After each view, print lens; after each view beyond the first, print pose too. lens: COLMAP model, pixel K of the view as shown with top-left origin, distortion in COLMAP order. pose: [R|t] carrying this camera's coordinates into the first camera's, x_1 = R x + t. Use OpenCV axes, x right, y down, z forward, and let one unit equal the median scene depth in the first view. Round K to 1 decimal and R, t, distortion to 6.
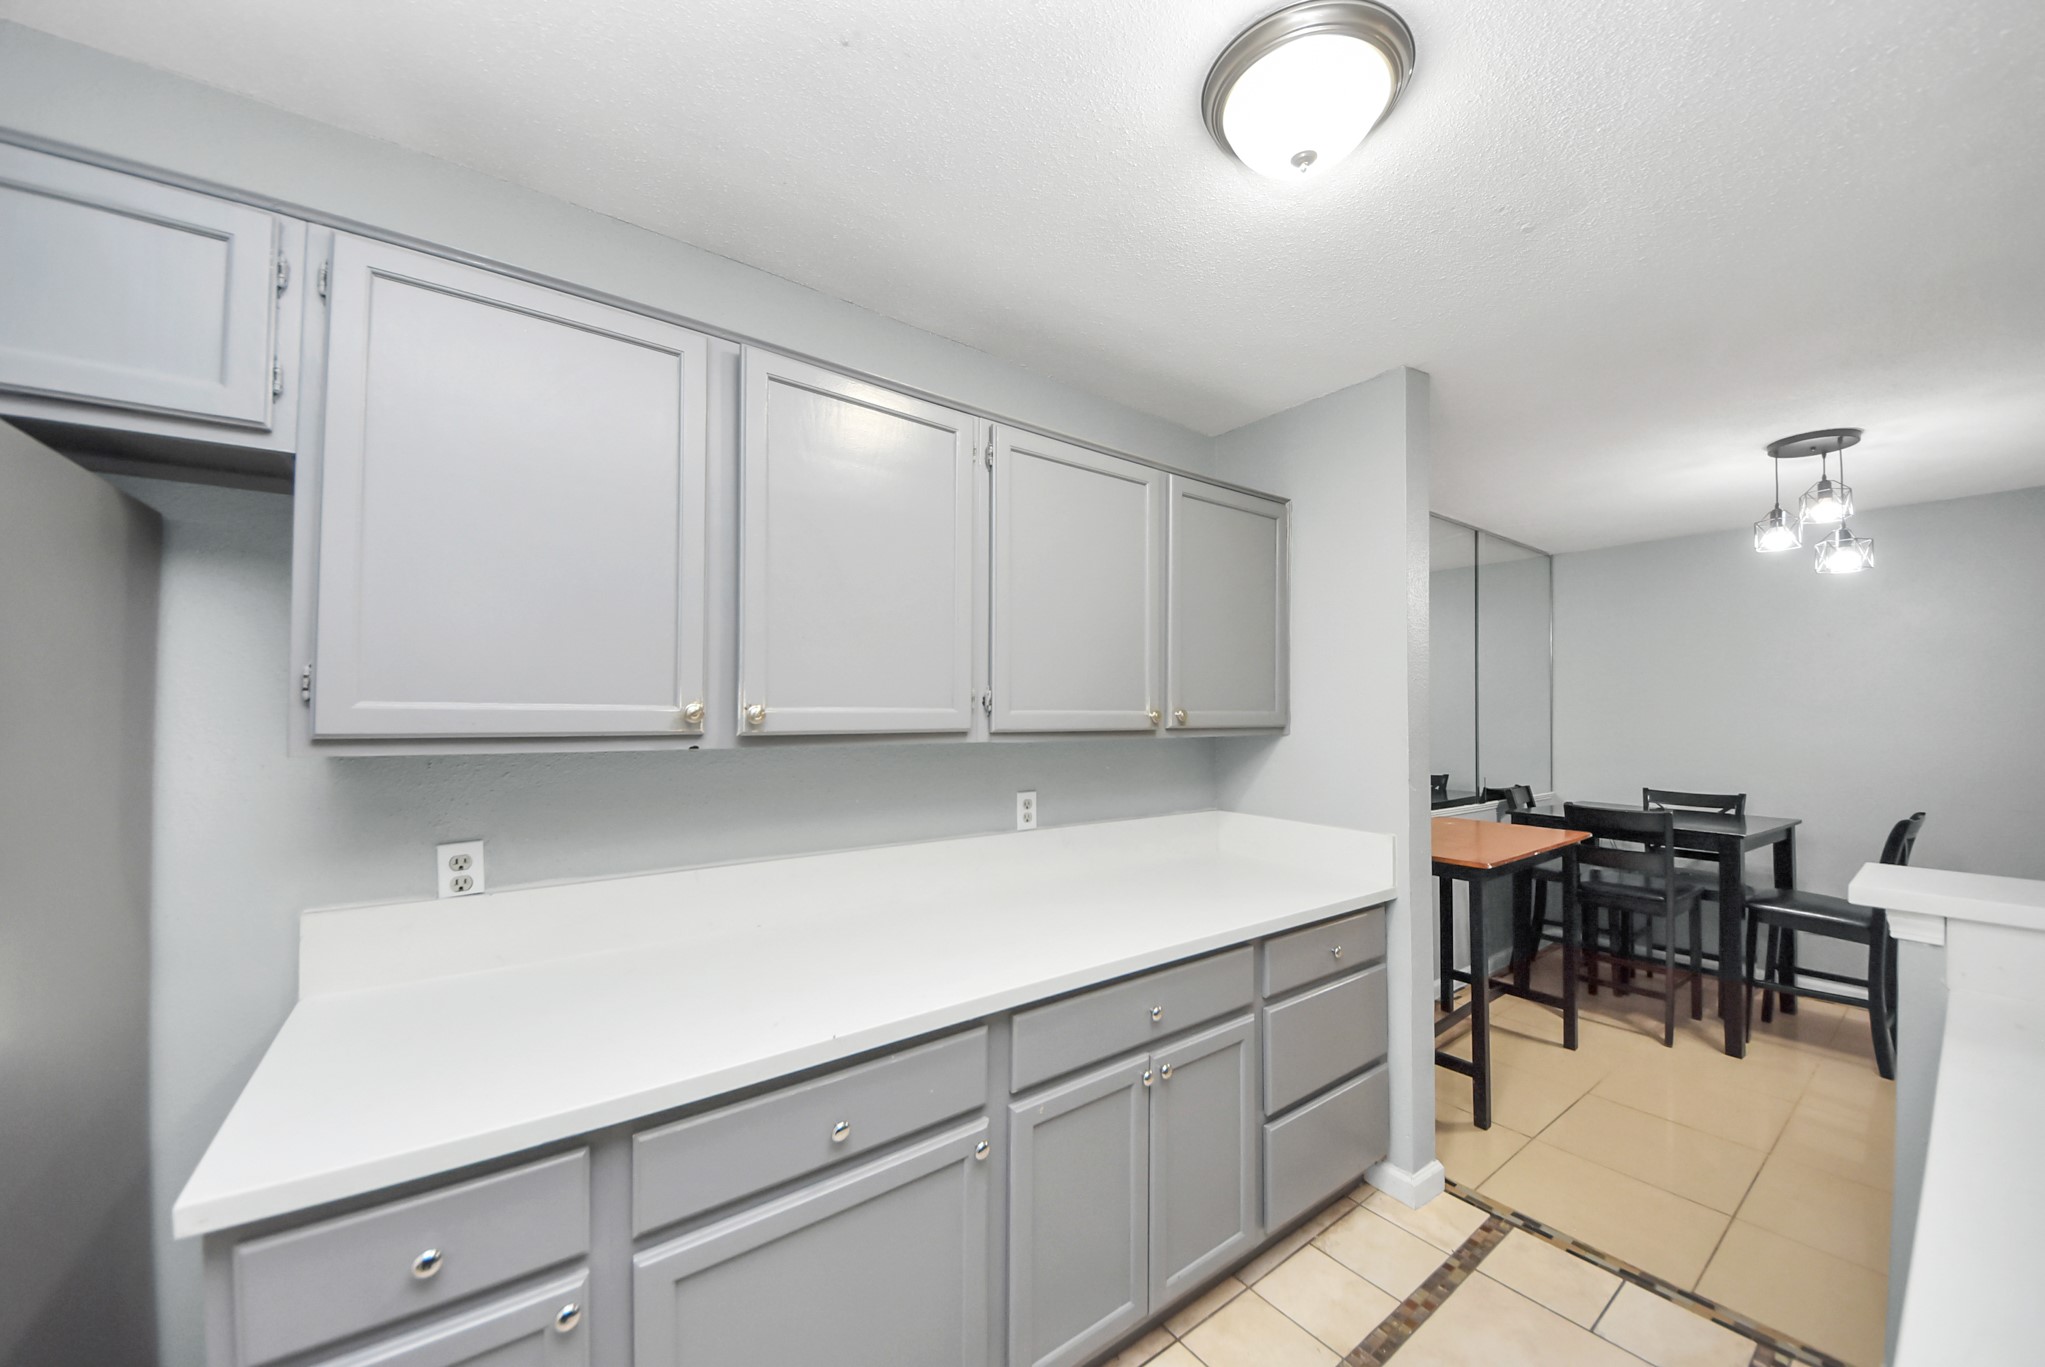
lens RADIAL K [[728.7, 0, 1040.9], [0, 728.7, 693.9], [0, 0, 1]] dist [0.023255, -0.017117]
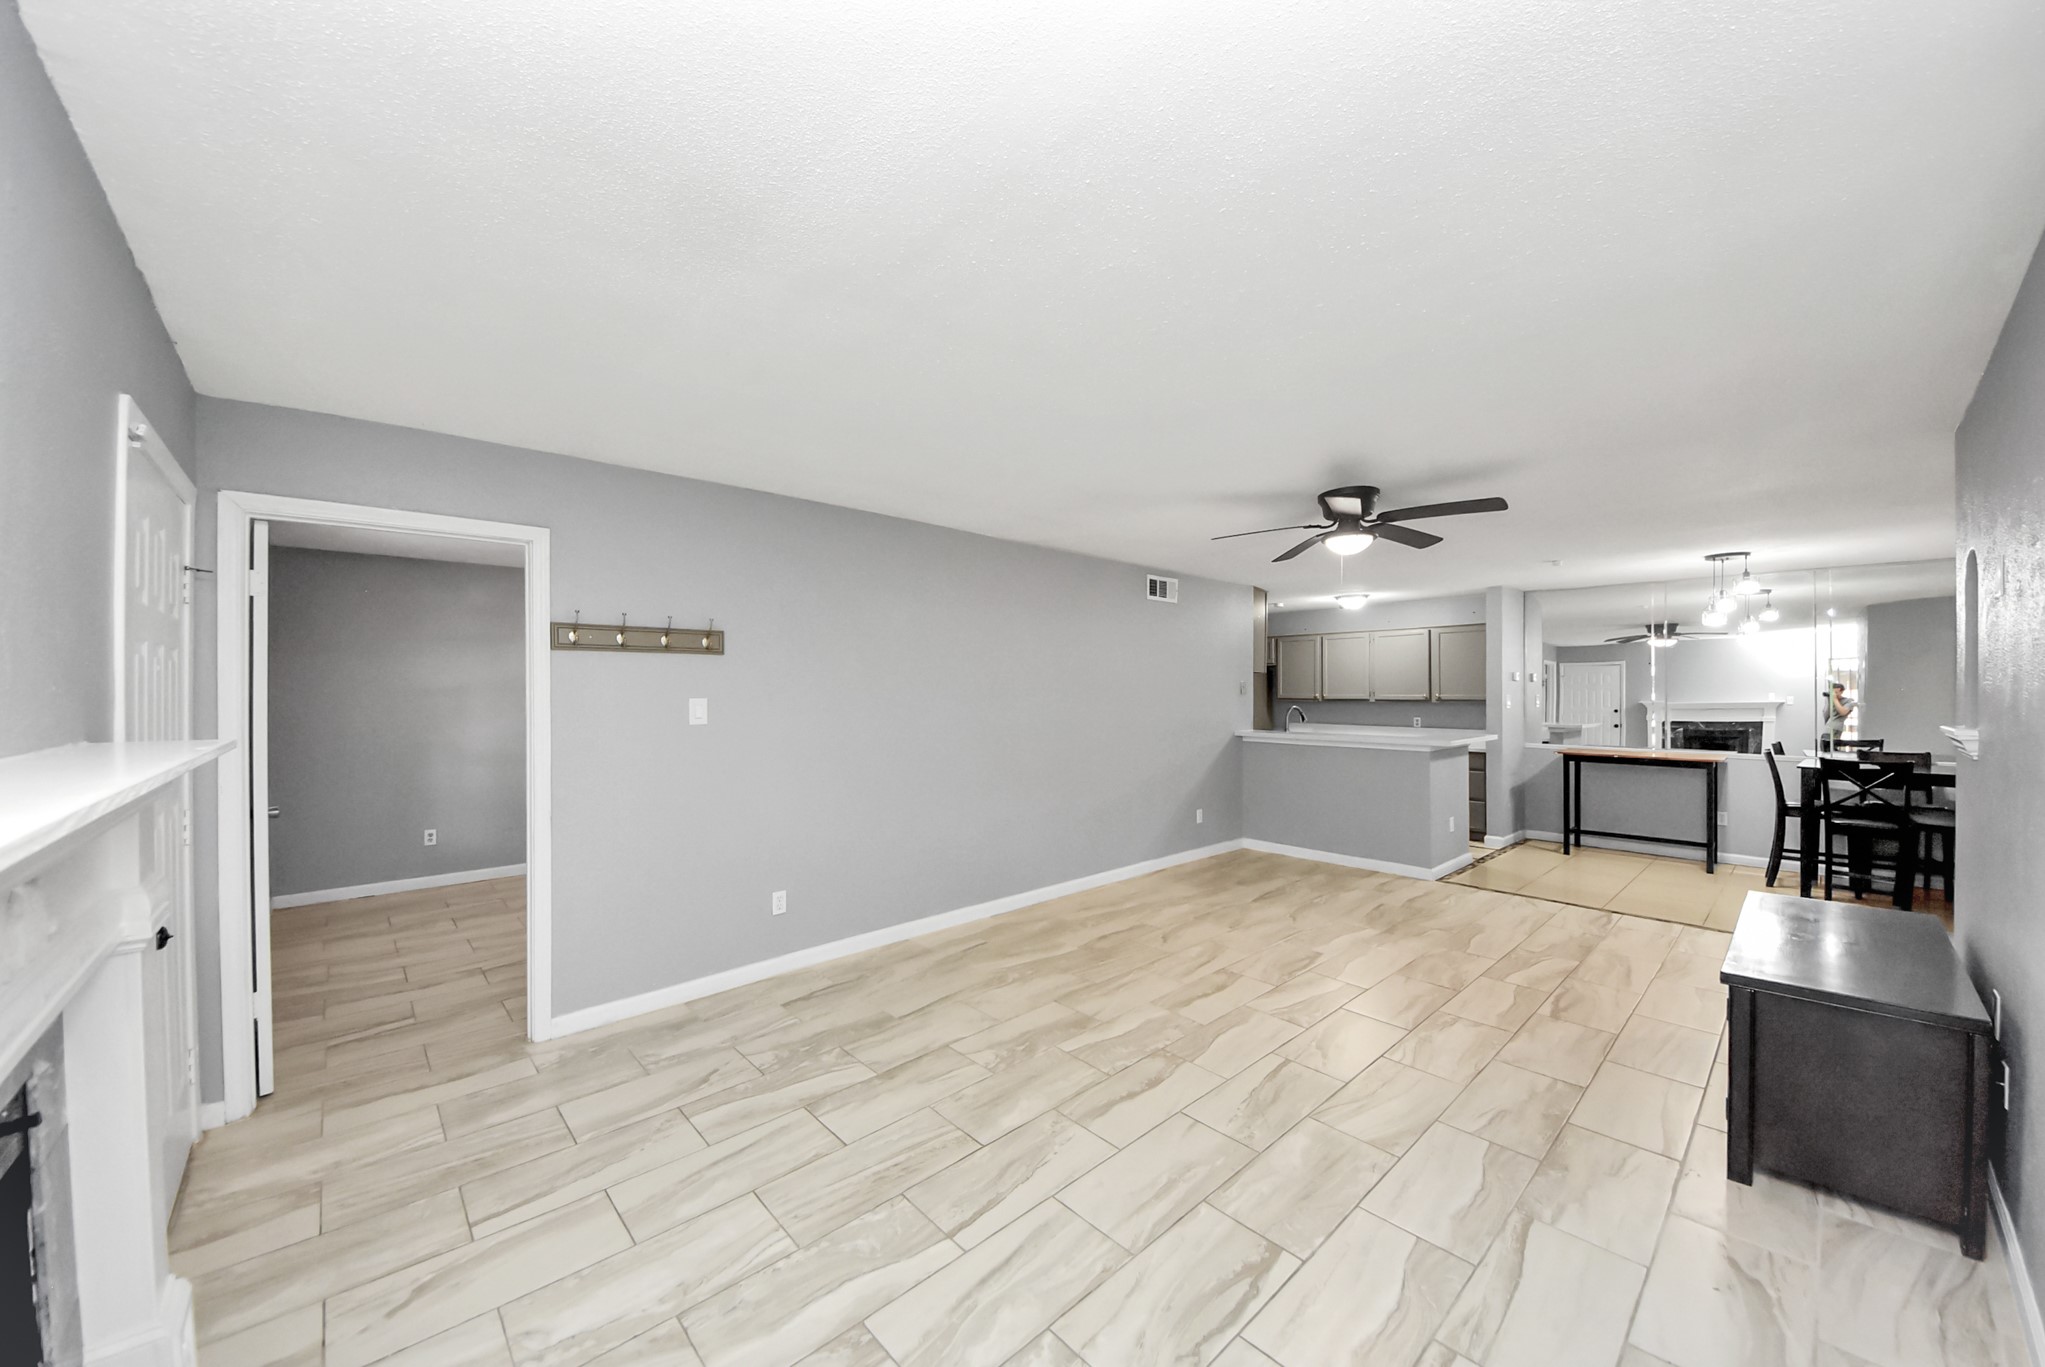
lens RADIAL K [[722.0, 0, 1037.2], [0, 722.0, 695.2], [0, 0, 1]] dist [0.041957, -0.028330]
pose [[0.098828, -0.002761, -0.995101, 3.646557], [0.024613, 0.999697, -0.000329, -0.020198], [0.994800, -0.024460, 0.098866, -1.344639]]
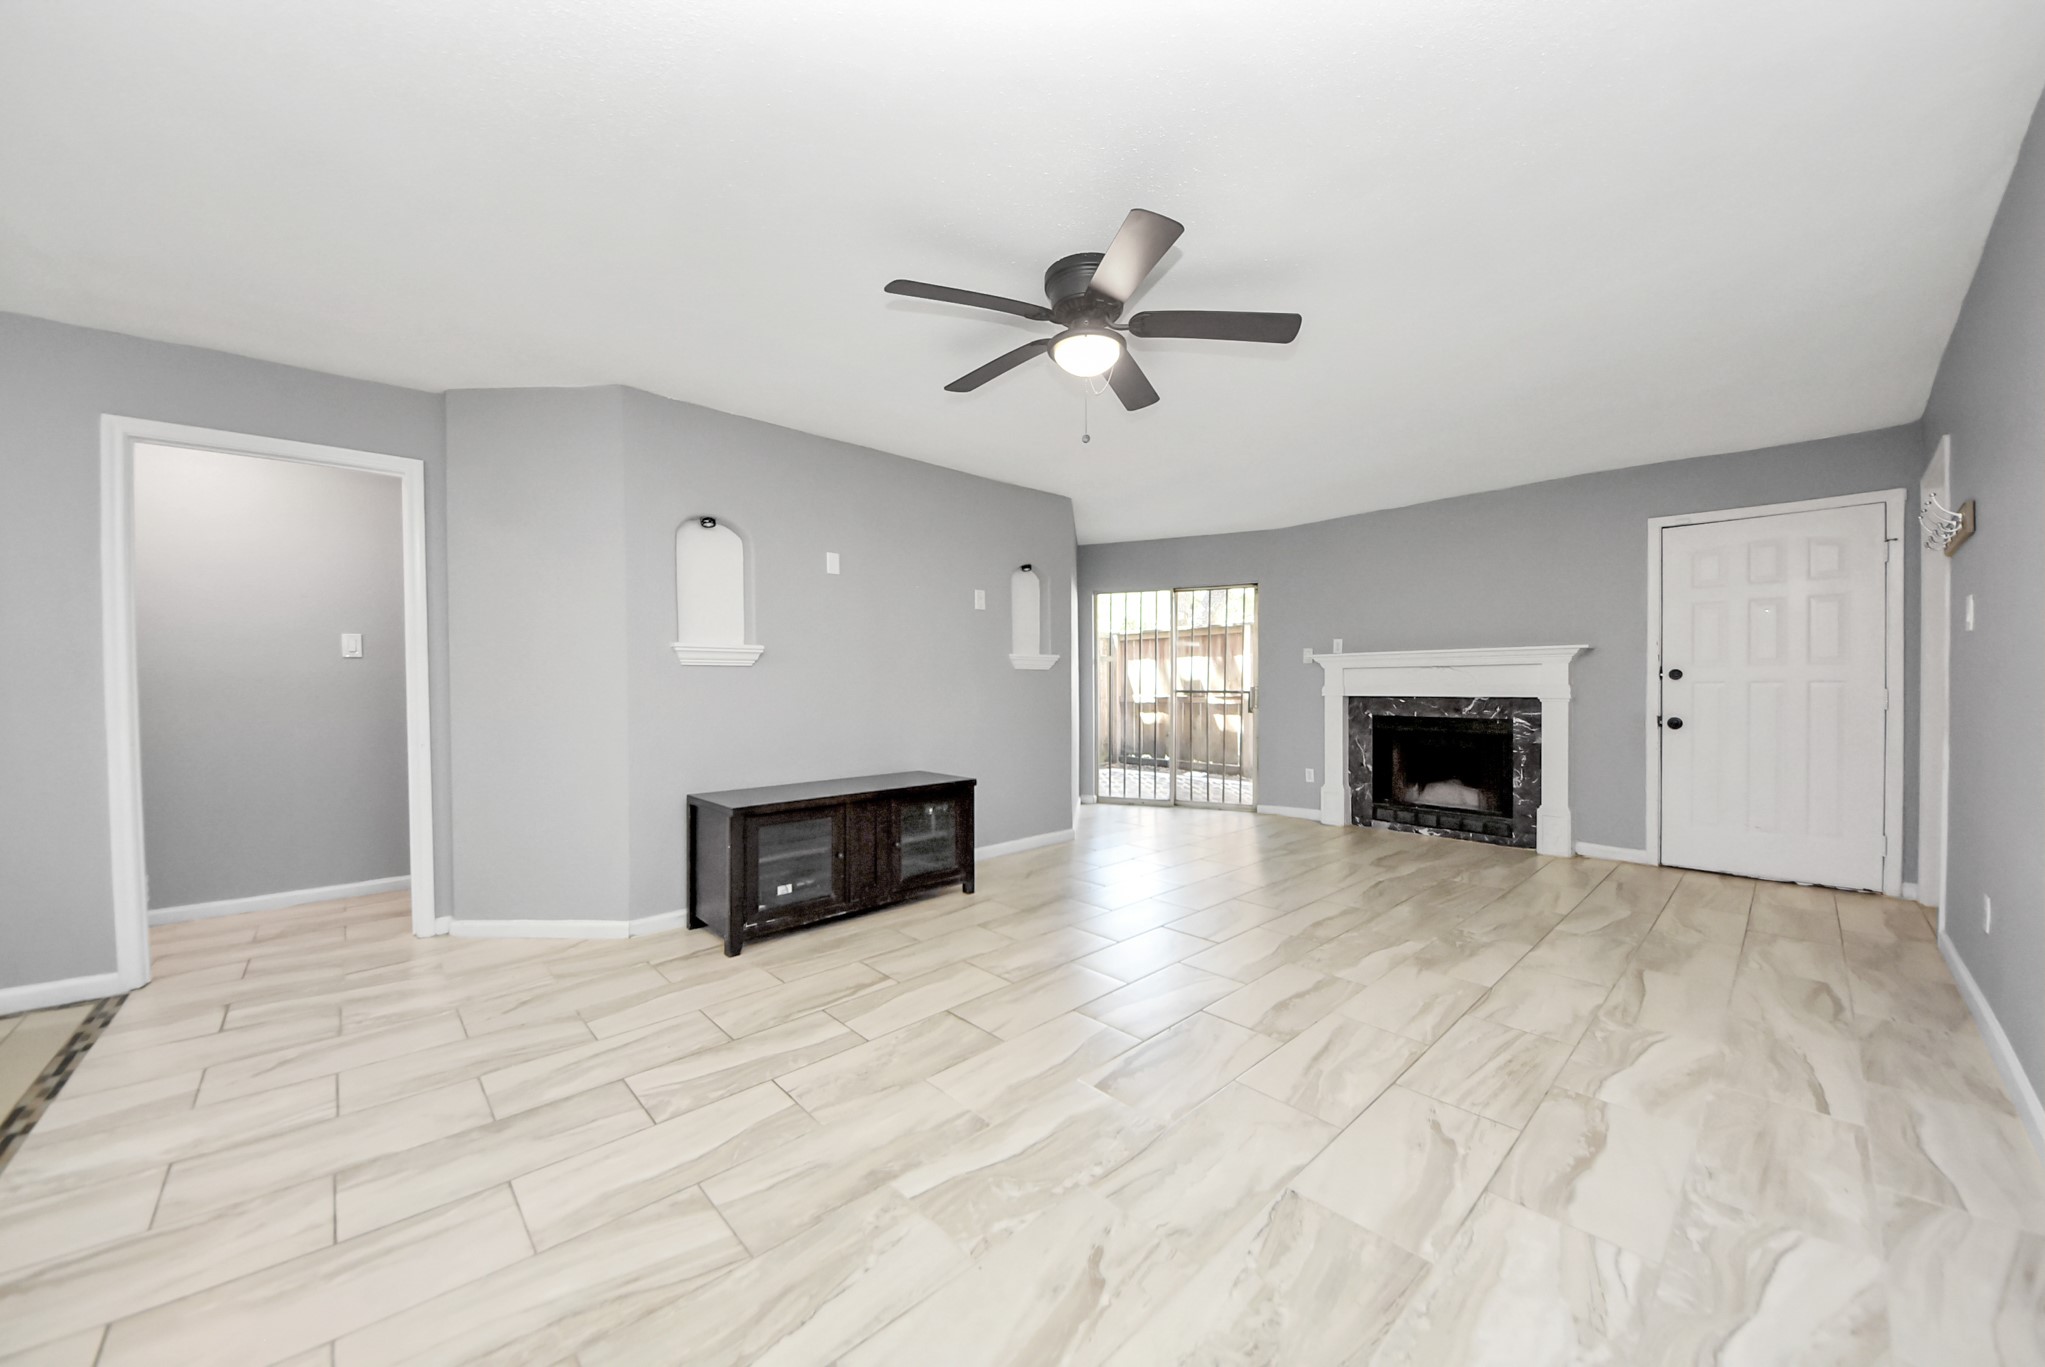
lens RADIAL K [[728.7, 0, 1040.9], [0, 728.7, 693.9], [0, 0, 1]] dist [0.023255, -0.017117]
pose [[-0.116510, -0.020096, 0.992986, 0.838304], [-0.016285, 0.999700, 0.018321, 0.148999], [-0.993056, -0.014037, -0.116802, -0.218500]]
